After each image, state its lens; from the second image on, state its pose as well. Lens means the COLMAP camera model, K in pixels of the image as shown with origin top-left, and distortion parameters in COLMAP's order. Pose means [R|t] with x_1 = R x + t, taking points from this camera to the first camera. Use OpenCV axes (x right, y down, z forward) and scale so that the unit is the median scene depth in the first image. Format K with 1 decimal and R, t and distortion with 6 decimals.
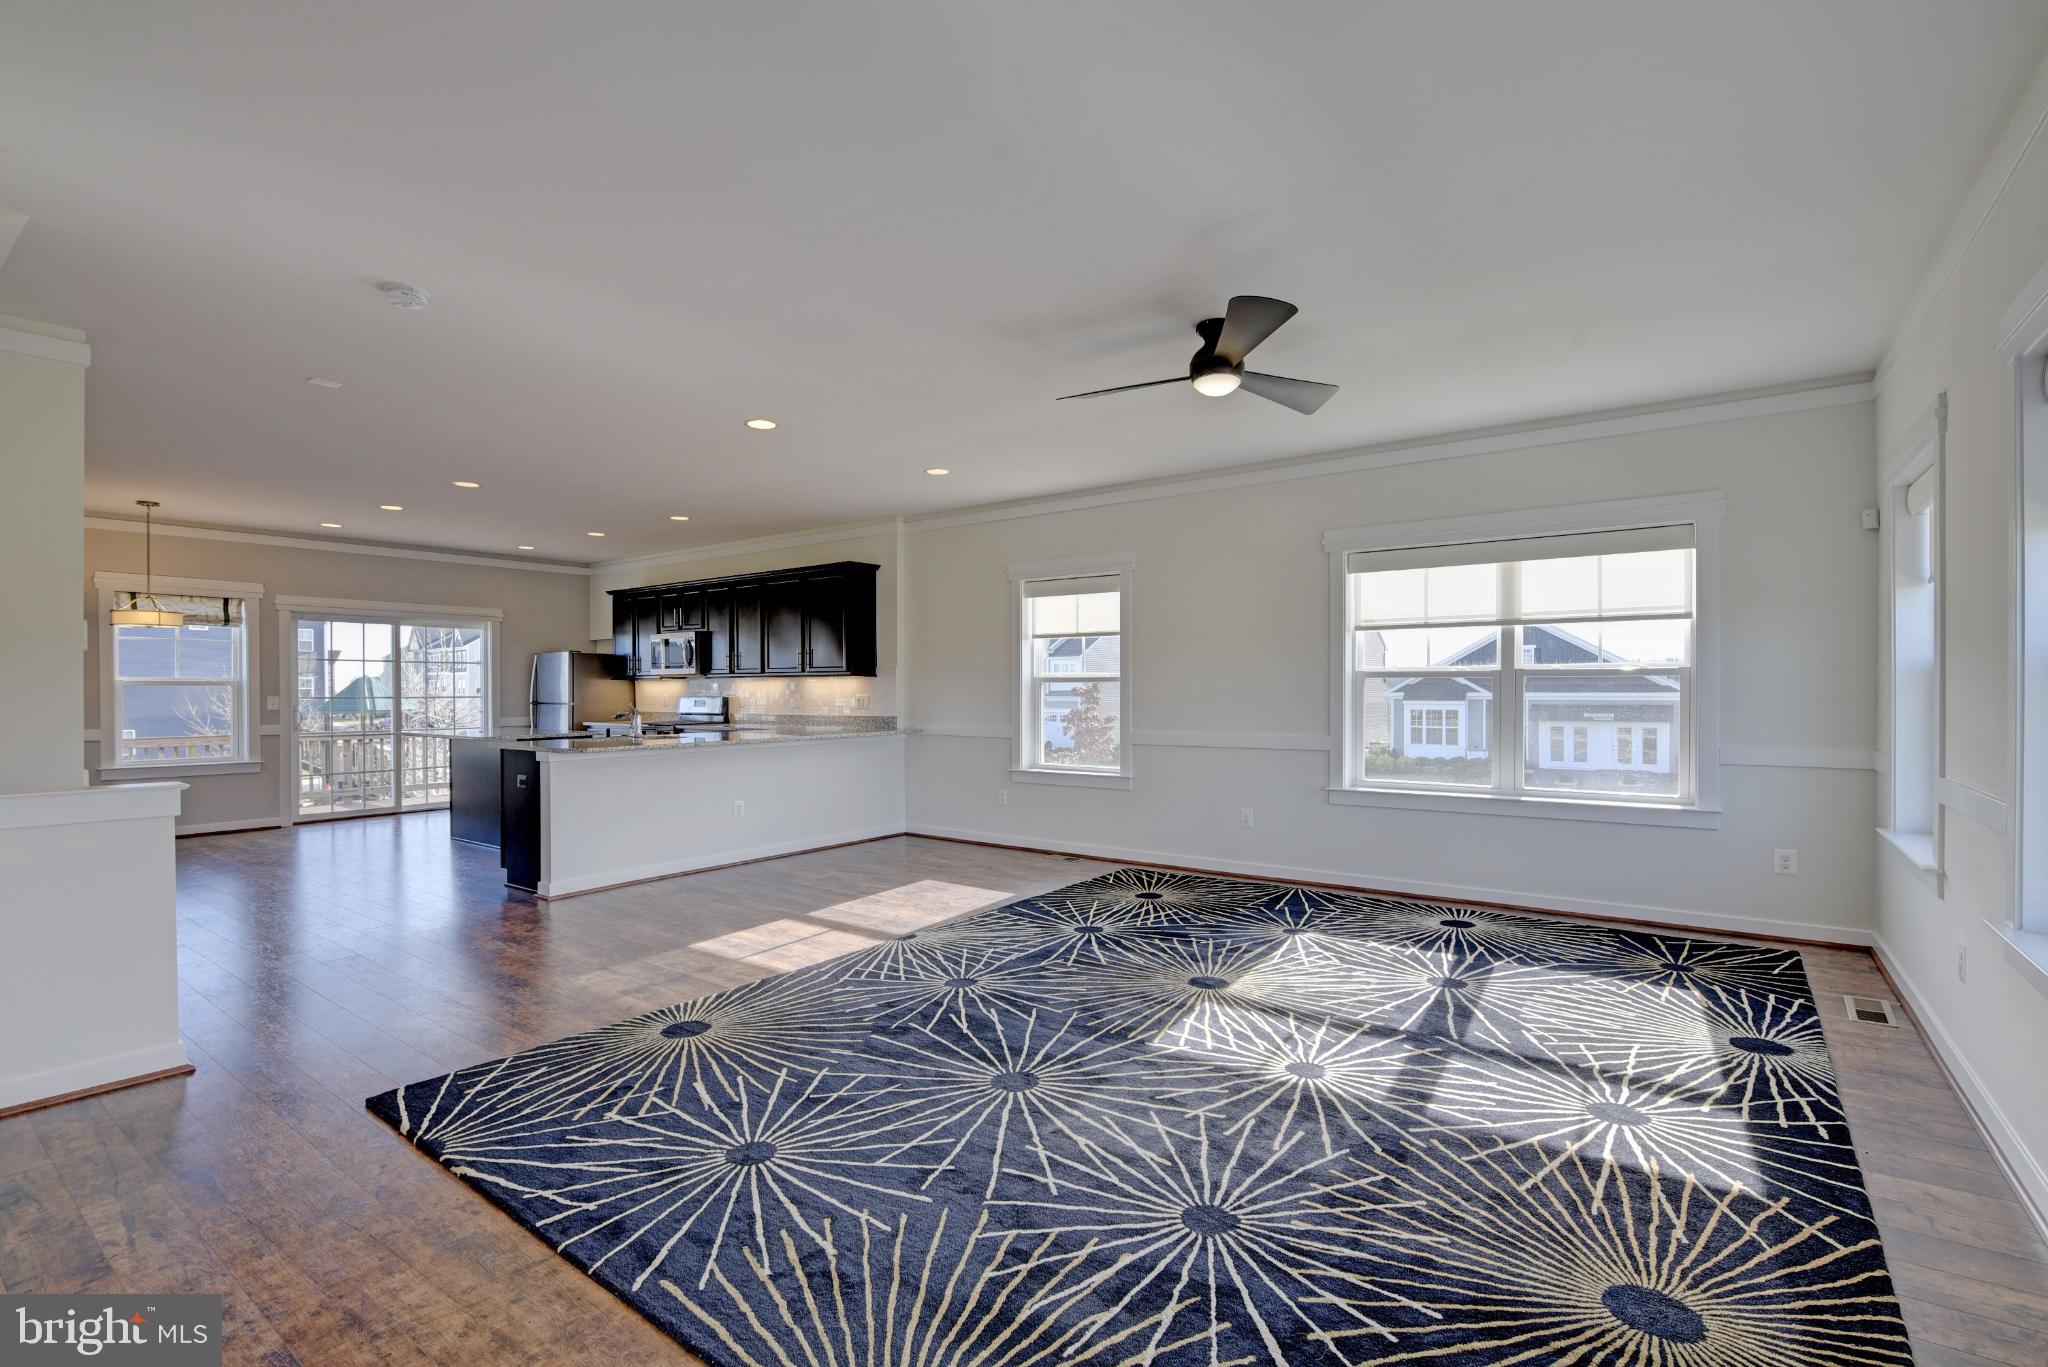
lens RADIAL K [[933.1, 0, 1023.5], [0, 933.1, 693.1], [0, 0, 1]] dist [-0.020487, 0.001470]
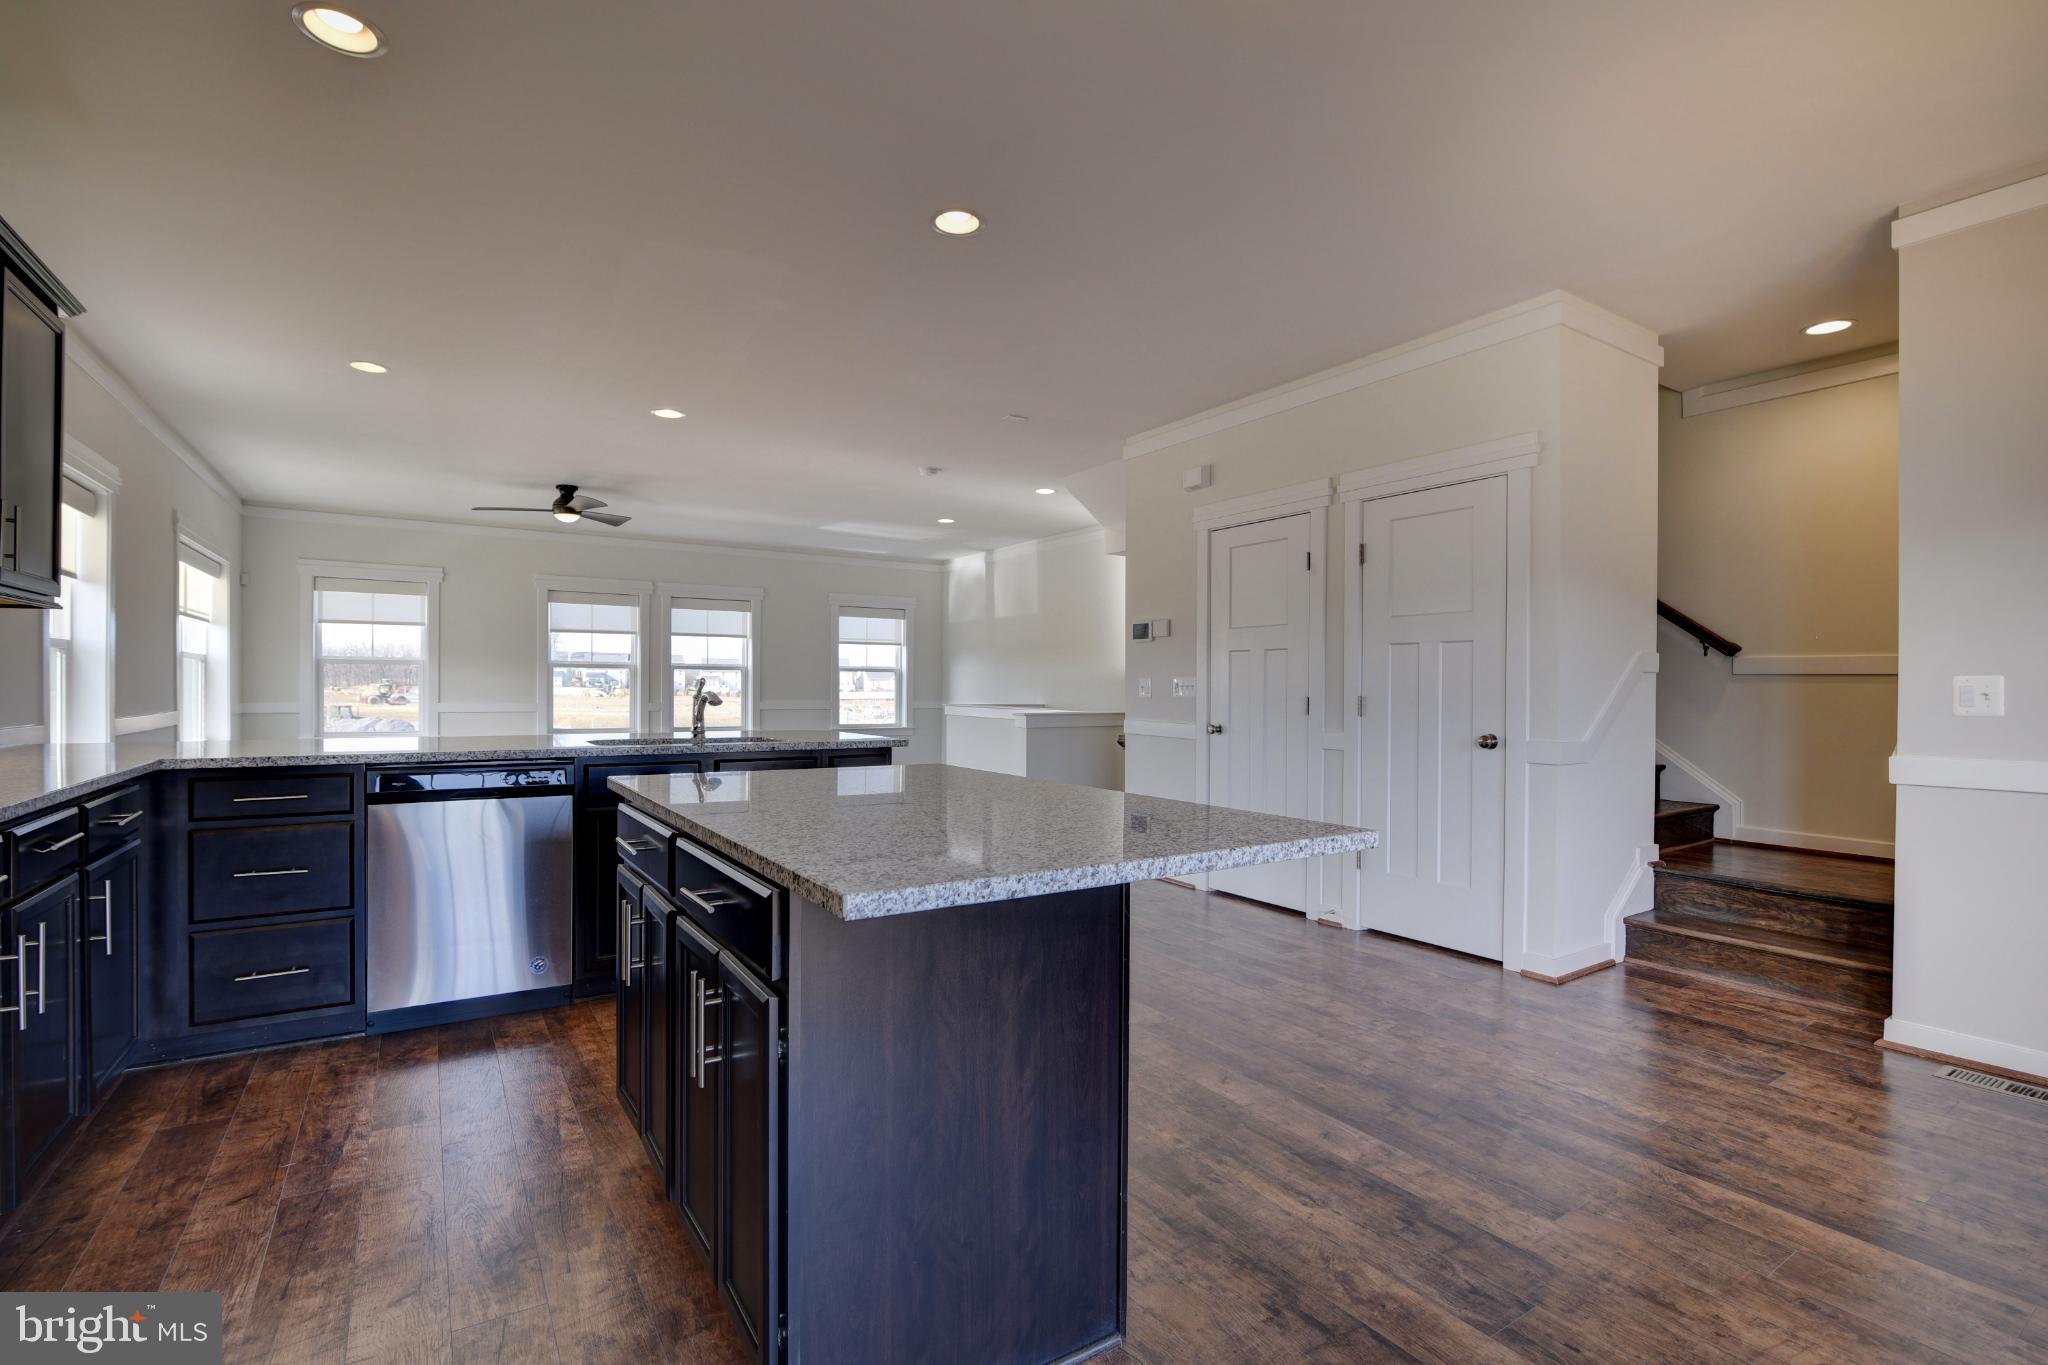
lens RADIAL K [[933.1, 0, 1023.5], [0, 933.1, 692.1], [0, 0, 1]] dist [-0.020487, 0.001470]
pose [[-0.936036, -0.005501, 0.351861, -1.094494], [-0.002369, 0.999954, 0.009331, 0.017491], [-0.351896, 0.007900, -0.936006, 1.961883]]
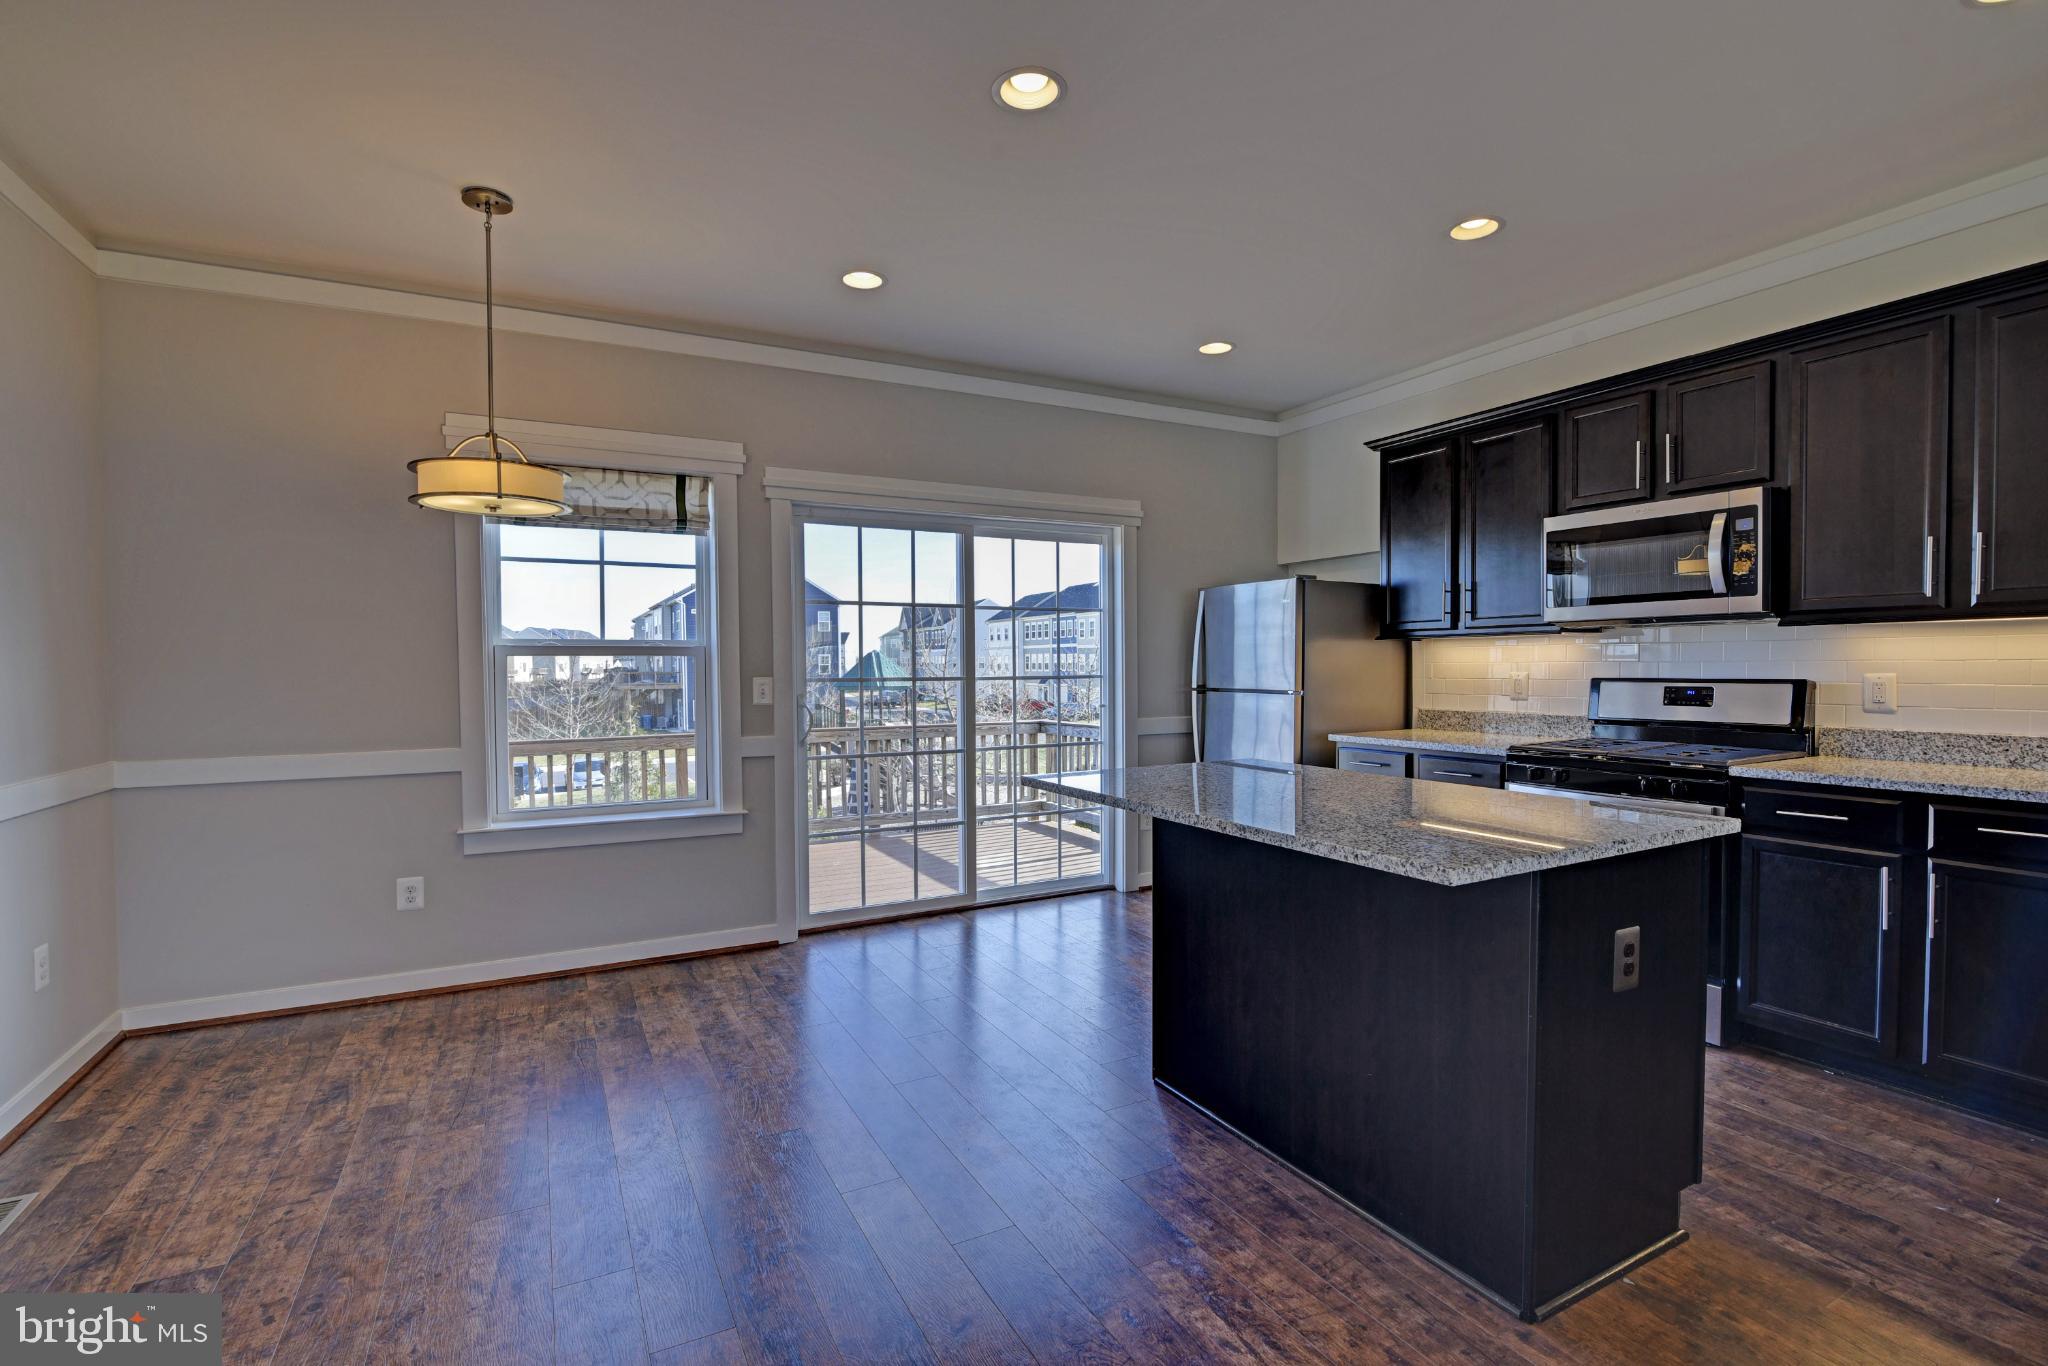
lens RADIAL K [[933.1, 0, 1023.5], [0, 933.1, 692.6], [0, 0, 1]] dist [-0.020487, 0.001470]
pose [[0.899536, 0.009204, -0.436749, -0.833158], [0.002771, 0.999638, 0.026775, -0.001708], [0.436837, -0.025295, 0.899185, 1.081115]]
